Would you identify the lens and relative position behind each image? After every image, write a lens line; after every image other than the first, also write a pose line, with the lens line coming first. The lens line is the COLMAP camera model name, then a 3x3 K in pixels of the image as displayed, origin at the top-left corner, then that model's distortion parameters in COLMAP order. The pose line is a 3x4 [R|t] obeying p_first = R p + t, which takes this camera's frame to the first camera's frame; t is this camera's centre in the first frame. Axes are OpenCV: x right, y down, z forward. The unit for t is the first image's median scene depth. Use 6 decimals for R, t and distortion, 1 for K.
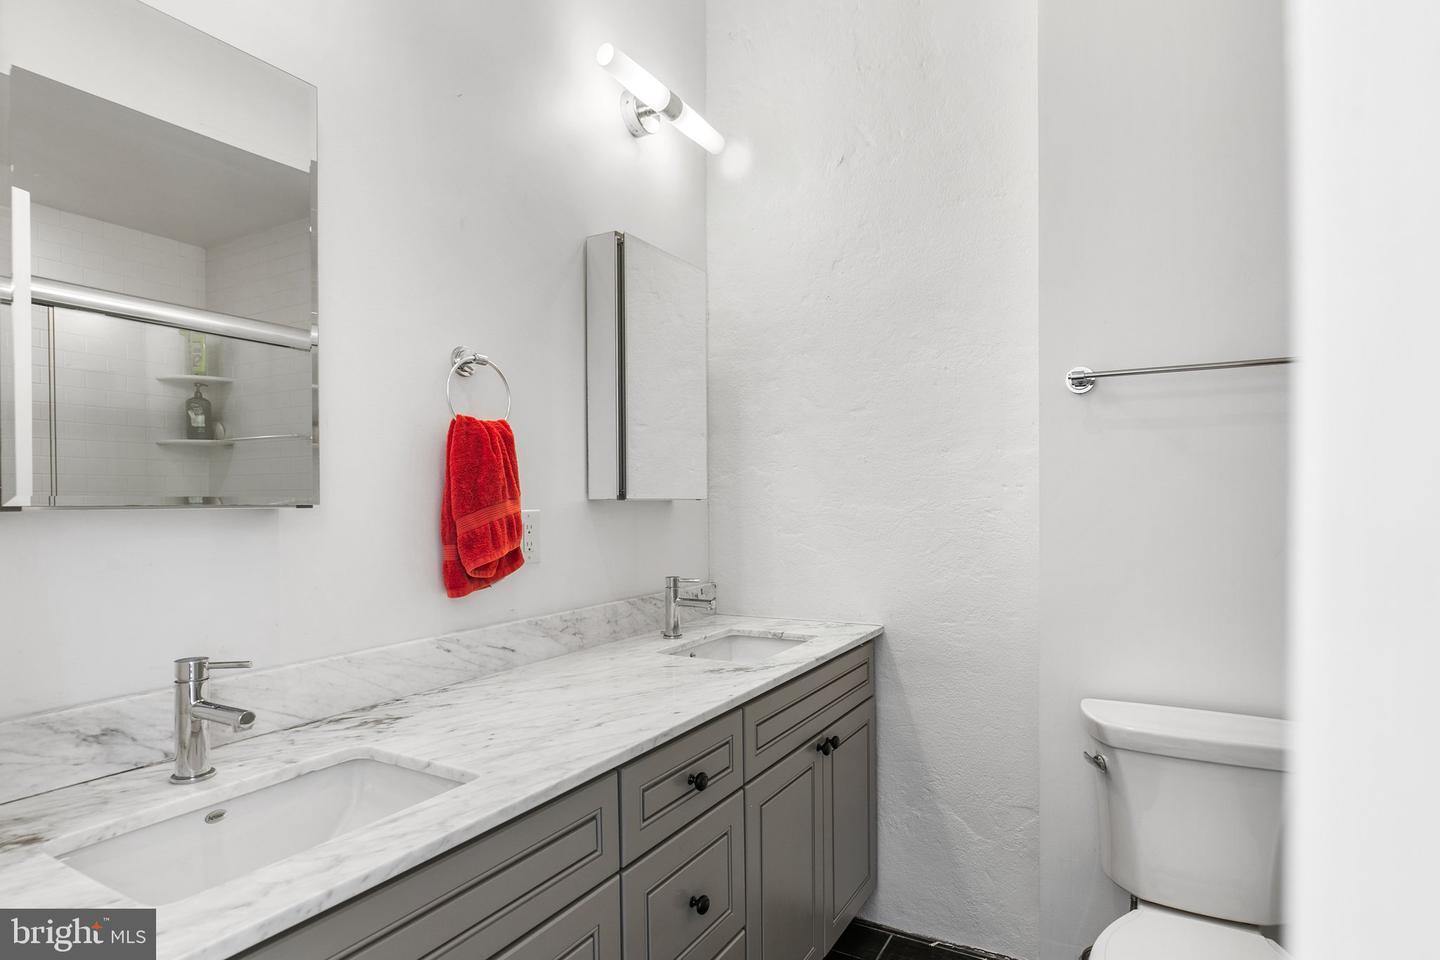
lens RADIAL K [[743.5, 0, 720.0], [0, 743.5, 480.0], [0, 0, 1]] dist [-0.006120, 0.000765]
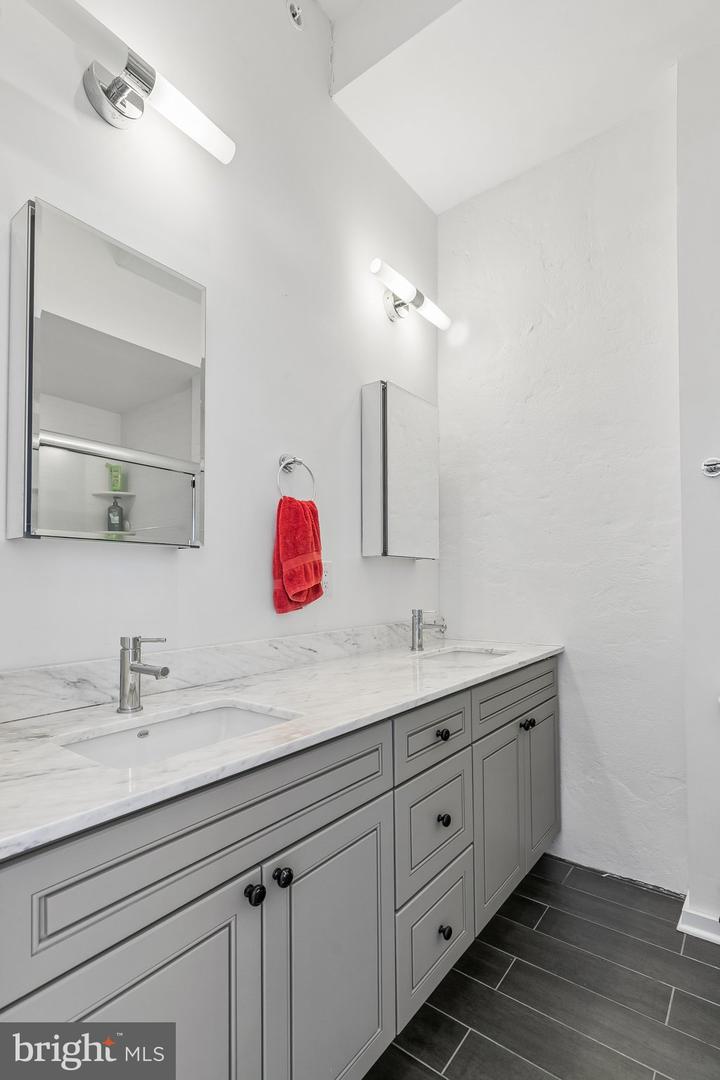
lens RADIAL K [[499.0, 0, 362.4], [0, 499.0, 565.5], [0, 0, 1]] dist [0.003830, 0.000113]
pose [[0.992197, -0.000366, -0.124682, -0.057442], [-0.003726, 0.999462, -0.032587, 0.090678], [0.124627, 0.032797, 0.991661, -0.014444]]
